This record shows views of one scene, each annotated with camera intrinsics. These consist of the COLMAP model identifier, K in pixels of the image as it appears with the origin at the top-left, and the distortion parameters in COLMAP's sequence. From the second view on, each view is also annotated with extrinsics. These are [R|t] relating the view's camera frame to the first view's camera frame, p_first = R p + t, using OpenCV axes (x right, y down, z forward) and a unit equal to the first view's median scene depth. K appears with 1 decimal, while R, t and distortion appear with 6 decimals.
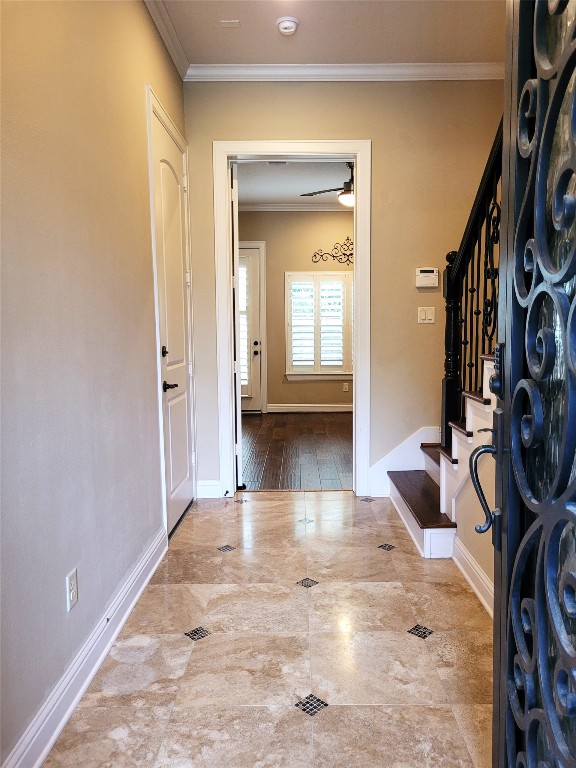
lens RADIAL K [[581.2, 0, 289.9], [0, 581.2, 385.2], [0, 0, 1]] dist [0.042061, -0.037168]
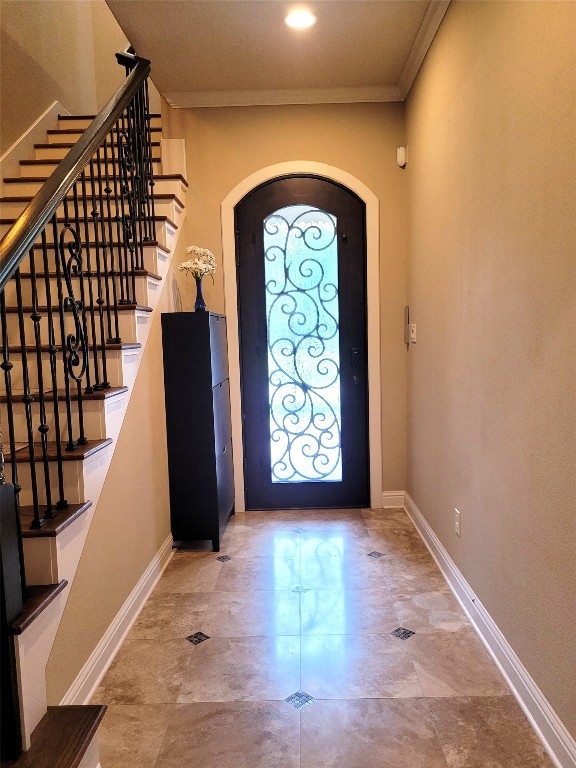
lens RADIAL K [[581.2, 0, 288.2], [0, 581.2, 384.2], [0, 0, 1]] dist [0.042061, -0.037168]
pose [[-0.999327, 0.035824, 0.007918, 0.026413], [0.036673, 0.981504, 0.187897, -0.216035], [-0.001040, 0.188061, -0.982157, 1.770684]]
